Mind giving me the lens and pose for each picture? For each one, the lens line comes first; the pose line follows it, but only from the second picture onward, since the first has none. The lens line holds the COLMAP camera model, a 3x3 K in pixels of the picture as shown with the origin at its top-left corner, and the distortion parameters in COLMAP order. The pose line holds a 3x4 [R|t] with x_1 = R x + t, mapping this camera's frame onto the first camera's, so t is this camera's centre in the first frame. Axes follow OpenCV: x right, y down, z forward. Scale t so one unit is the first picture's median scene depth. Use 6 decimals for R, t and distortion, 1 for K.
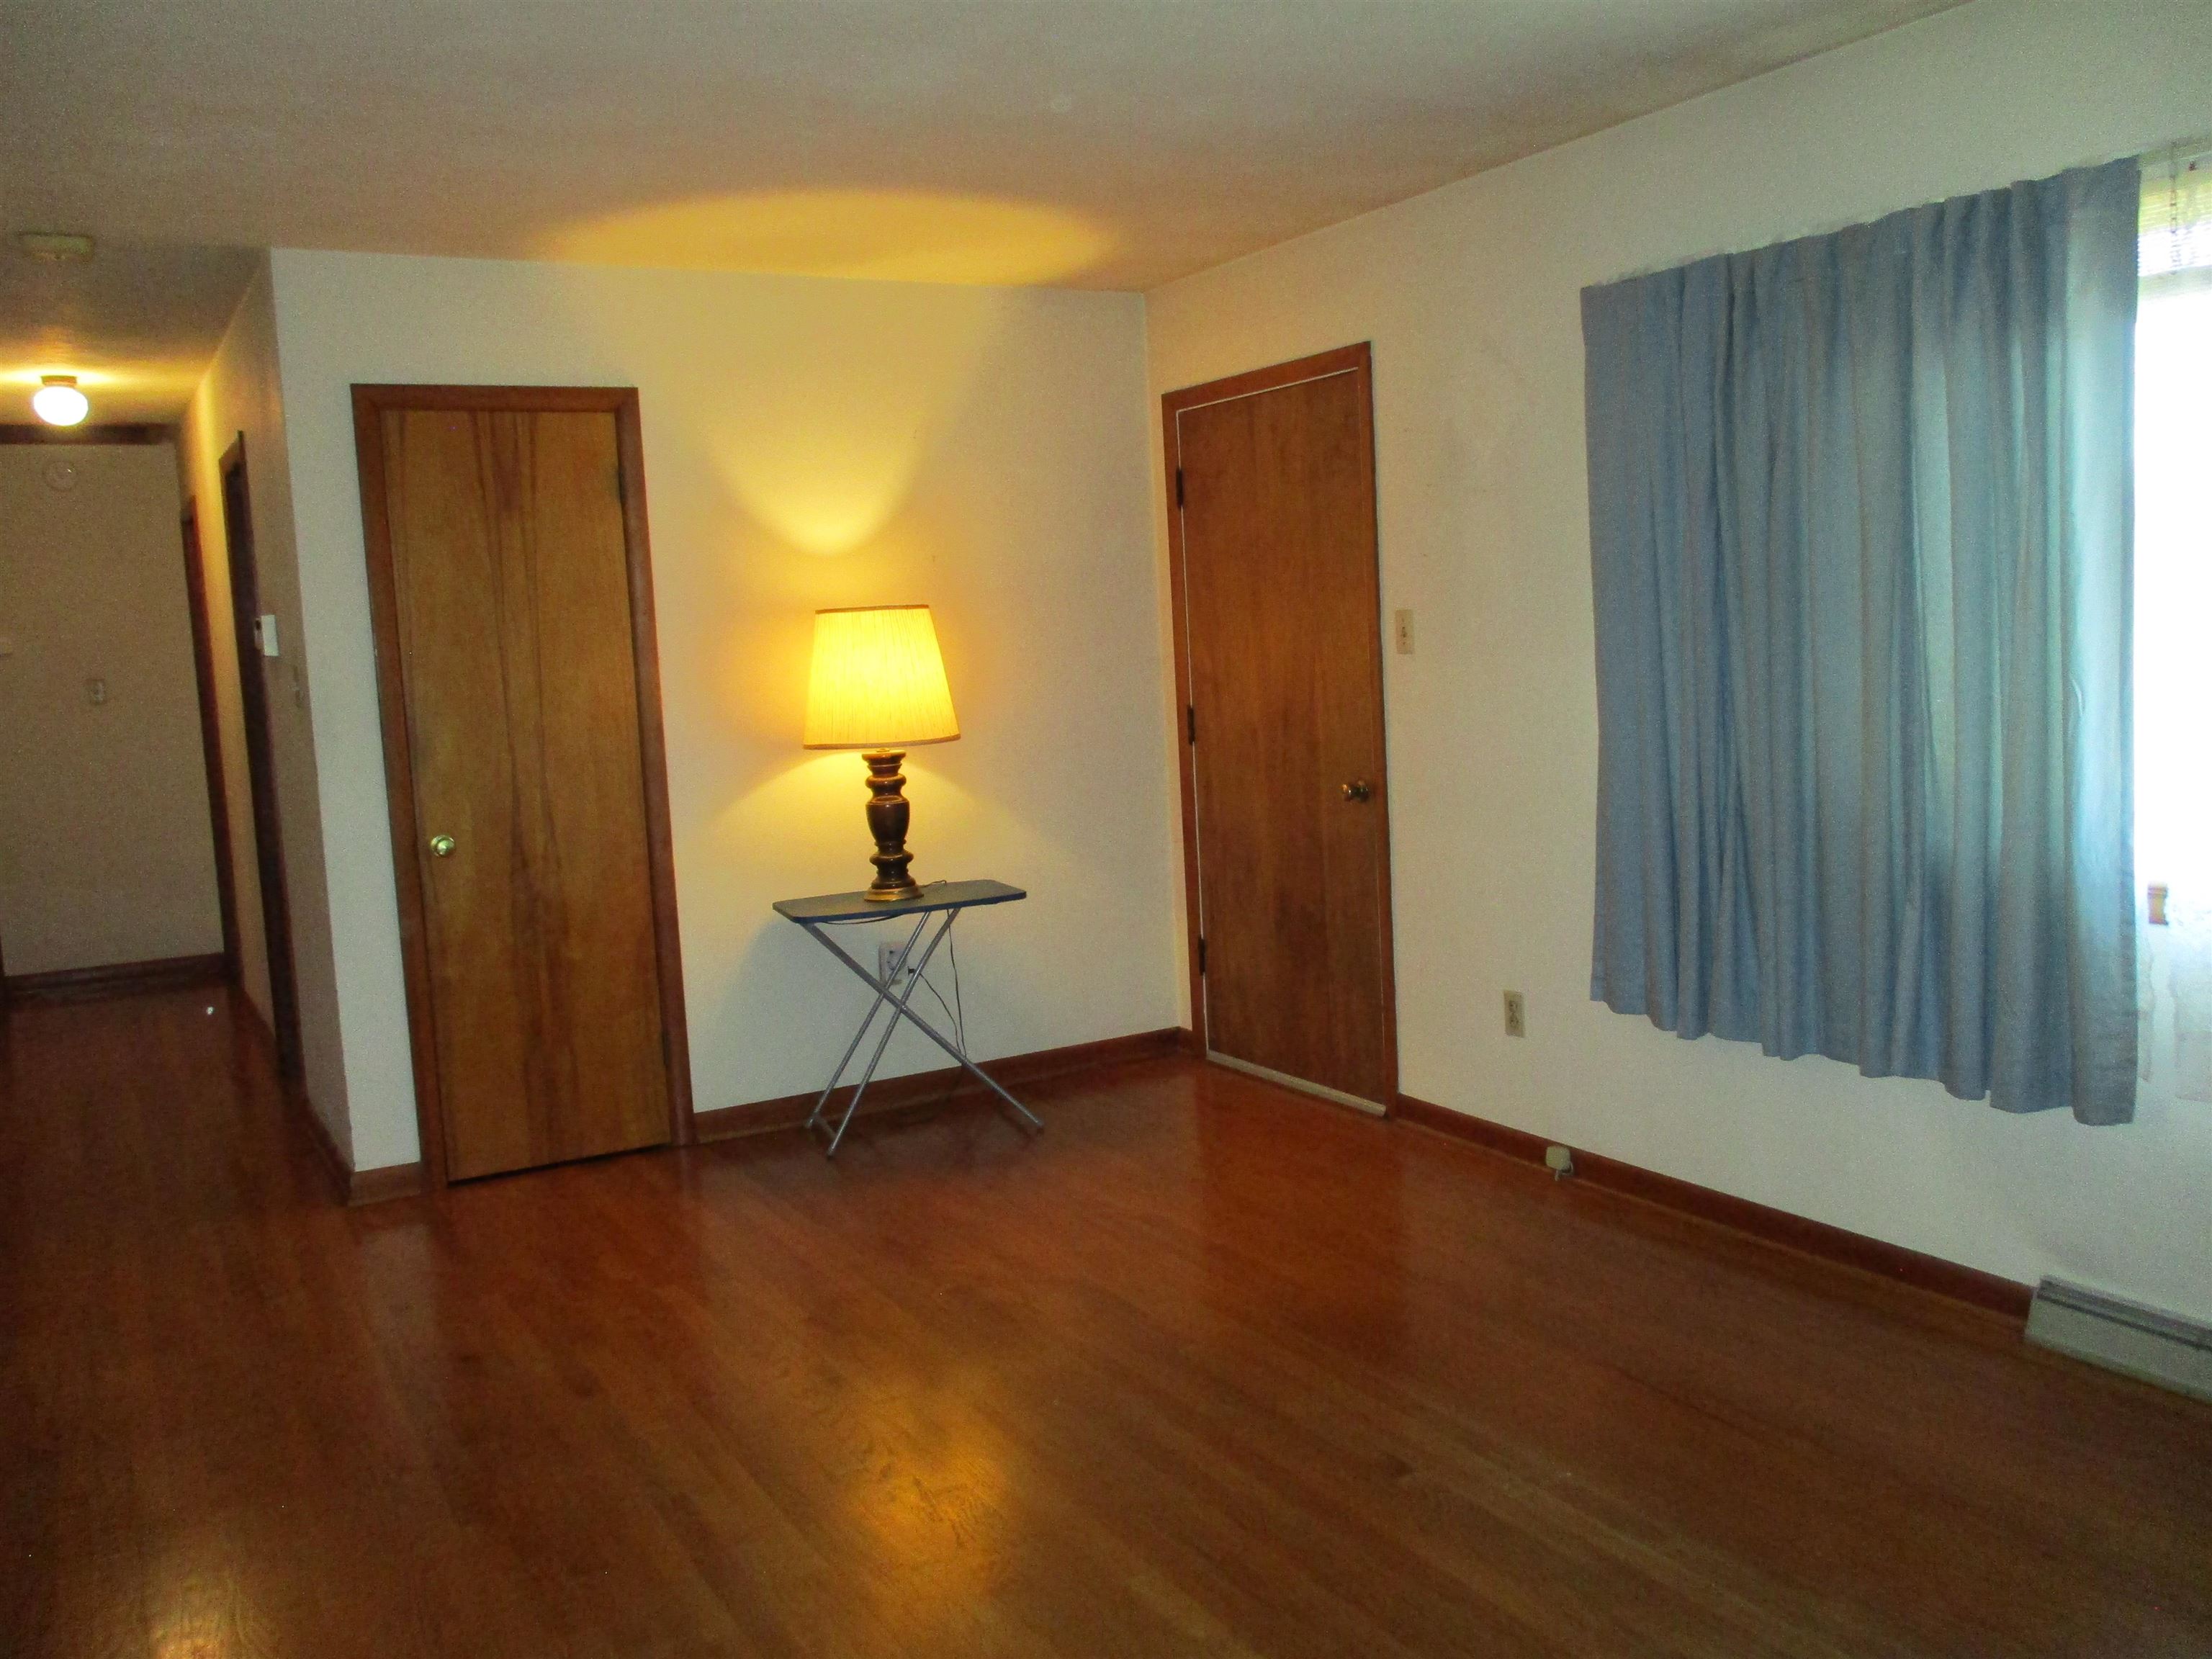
lens RADIAL K [[1852.2, 0, 1100.6], [0, 1852.2, 837.9], [0, 0, 1]] dist [-0.030177, 0.019629]
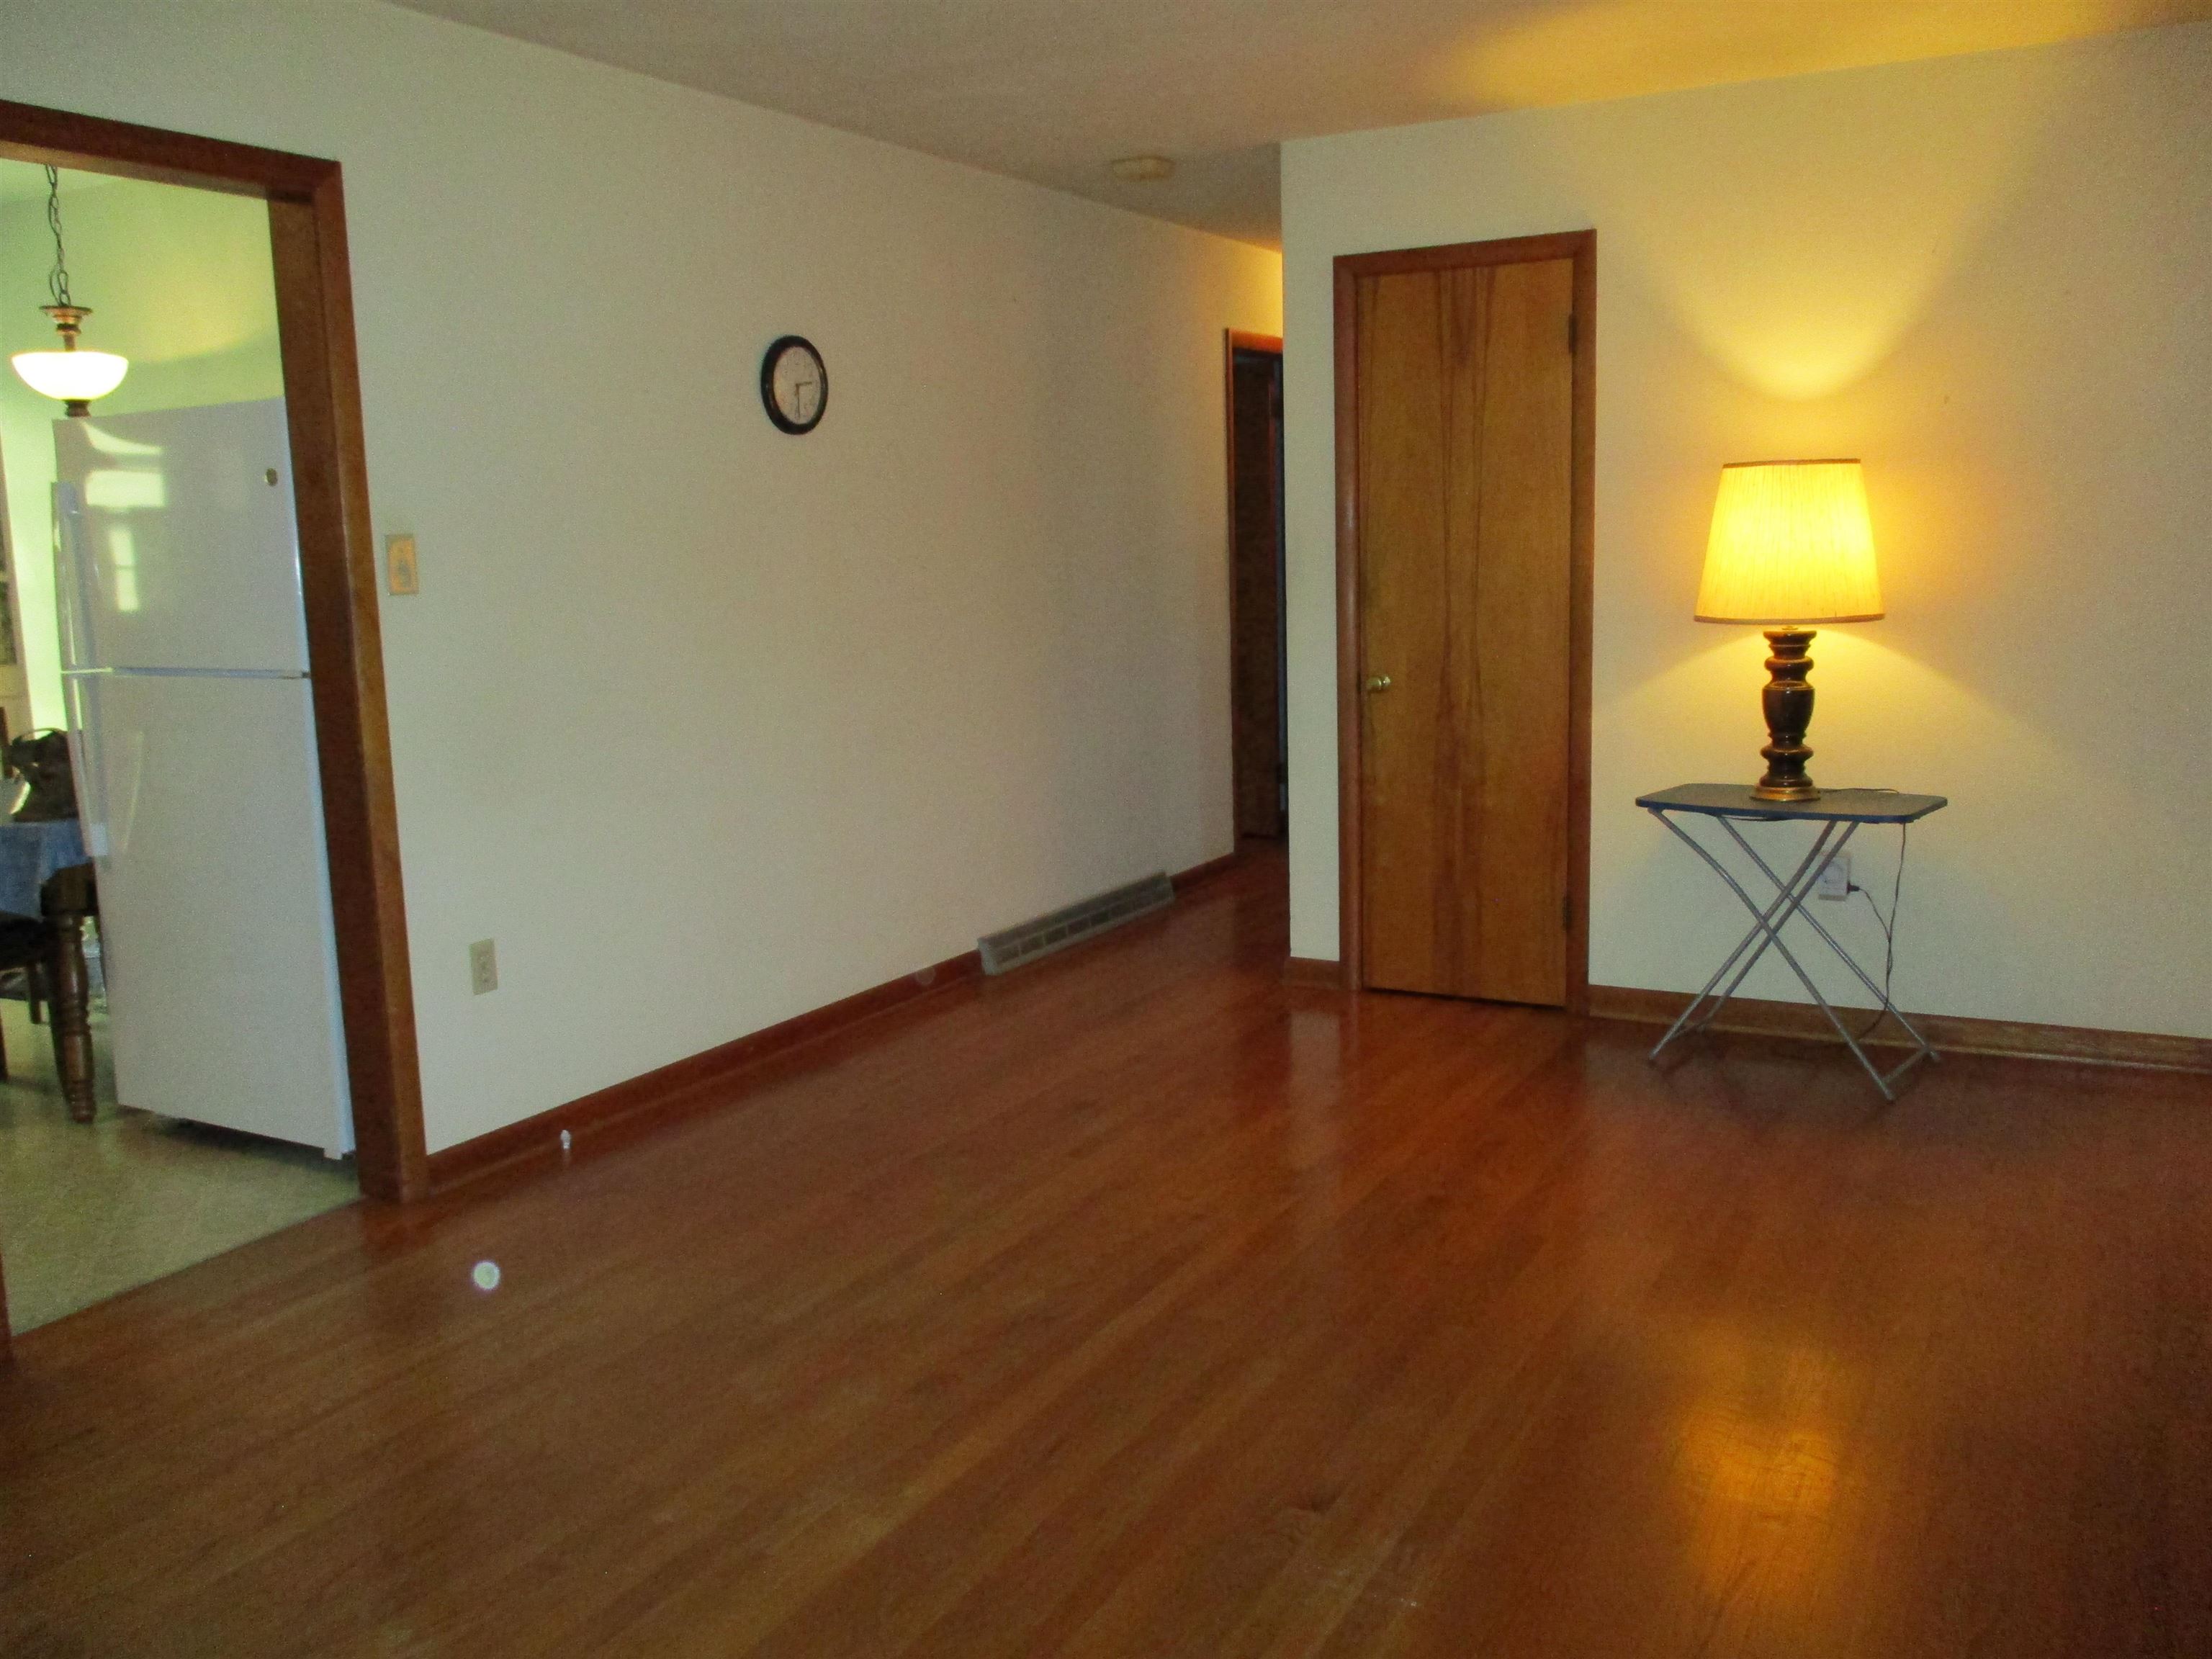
lens RADIAL K [[1852.2, 0, 1096.6], [0, 1852.2, 822.7], [0, 0, 1]] dist [-0.030177, 0.019629]
pose [[0.515969, 0.167719, -0.840027, 0.458071], [-0.093258, 0.985814, 0.139545, -0.047783], [0.851515, 0.006338, 0.524291, 0.271072]]
